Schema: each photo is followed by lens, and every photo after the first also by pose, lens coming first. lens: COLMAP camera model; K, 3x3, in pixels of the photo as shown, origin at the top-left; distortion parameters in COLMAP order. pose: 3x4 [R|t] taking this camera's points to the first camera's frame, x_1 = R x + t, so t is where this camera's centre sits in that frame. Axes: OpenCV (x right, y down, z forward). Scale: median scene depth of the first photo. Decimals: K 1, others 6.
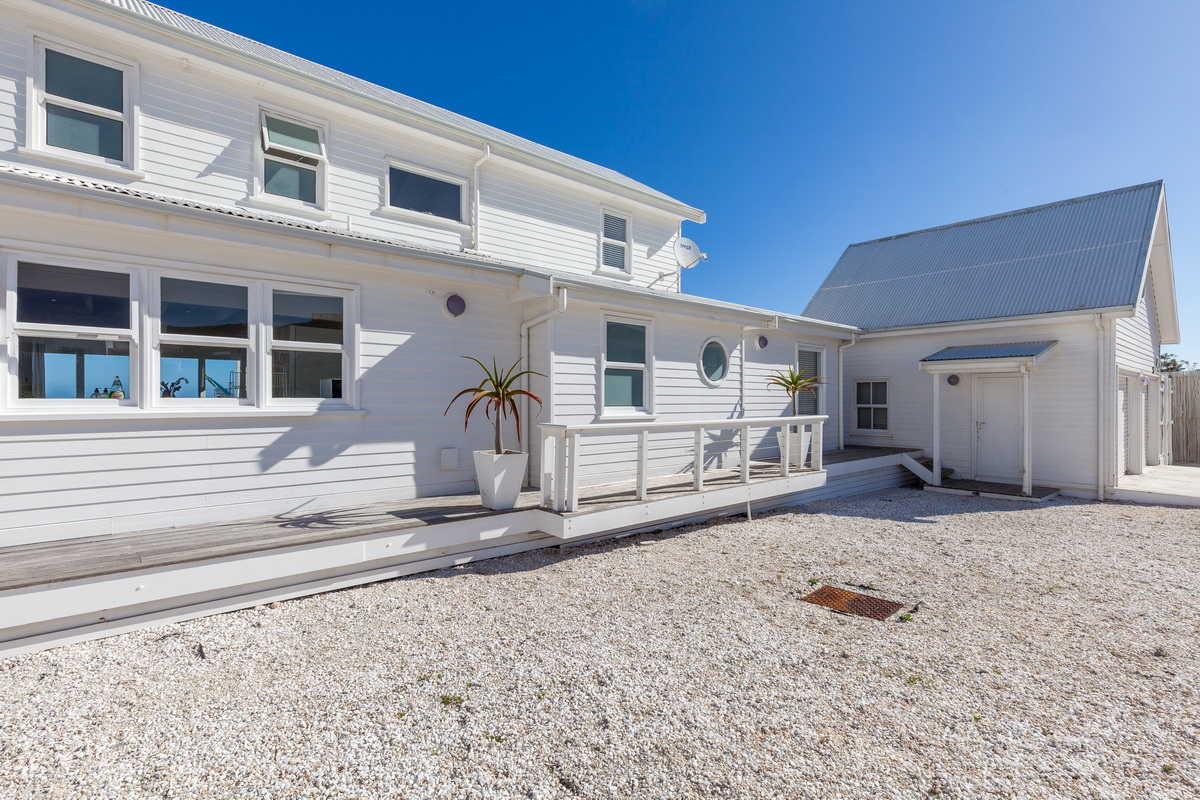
lens RADIAL K [[553.2, 0, 598.5], [0, 553.2, 397.5], [0, 0, 1]] dist [0.019699, 0.000351]
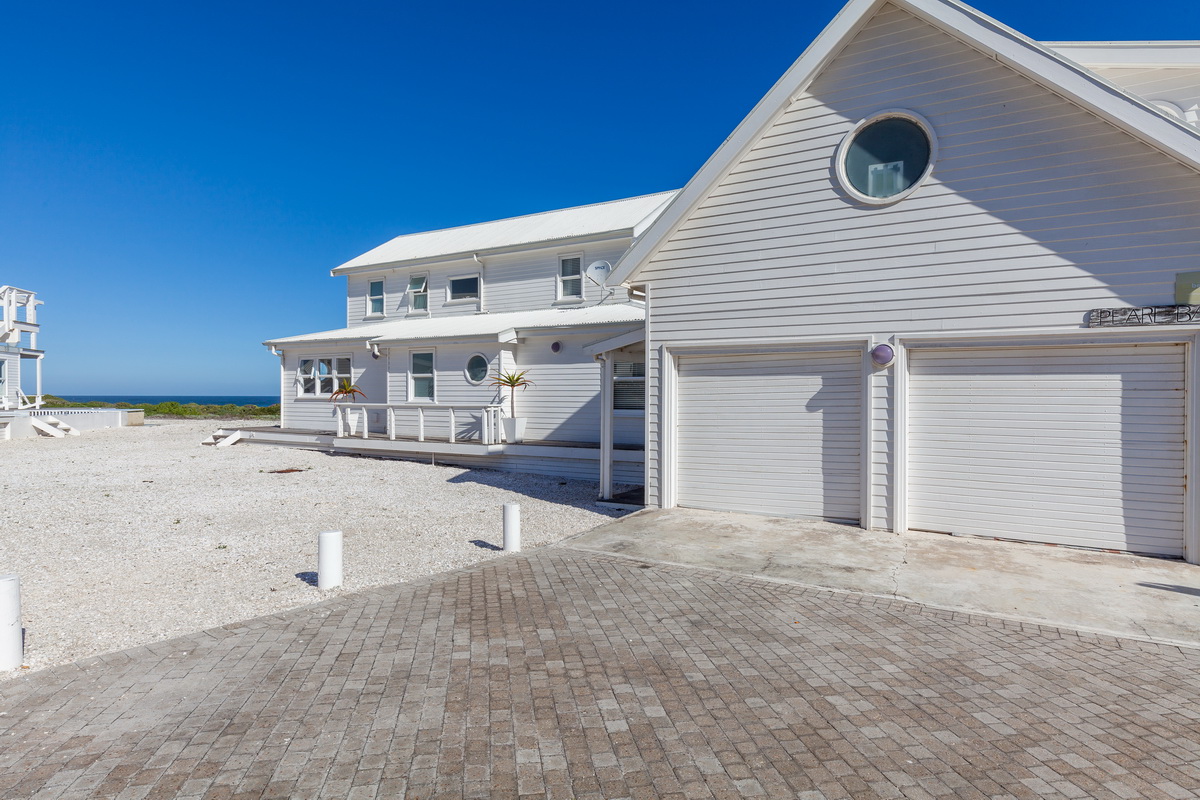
lens RADIAL K [[664.9, 0, 612.8], [0, 664.9, 401.0], [0, 0, 1]] dist [0.002781, -0.004015]
pose [[0.323666, 0.004107, -0.946163, 2.376379], [-0.003455, 0.999989, 0.003159, 0.019944], [0.946165, 0.002246, 0.323676, 0.863770]]
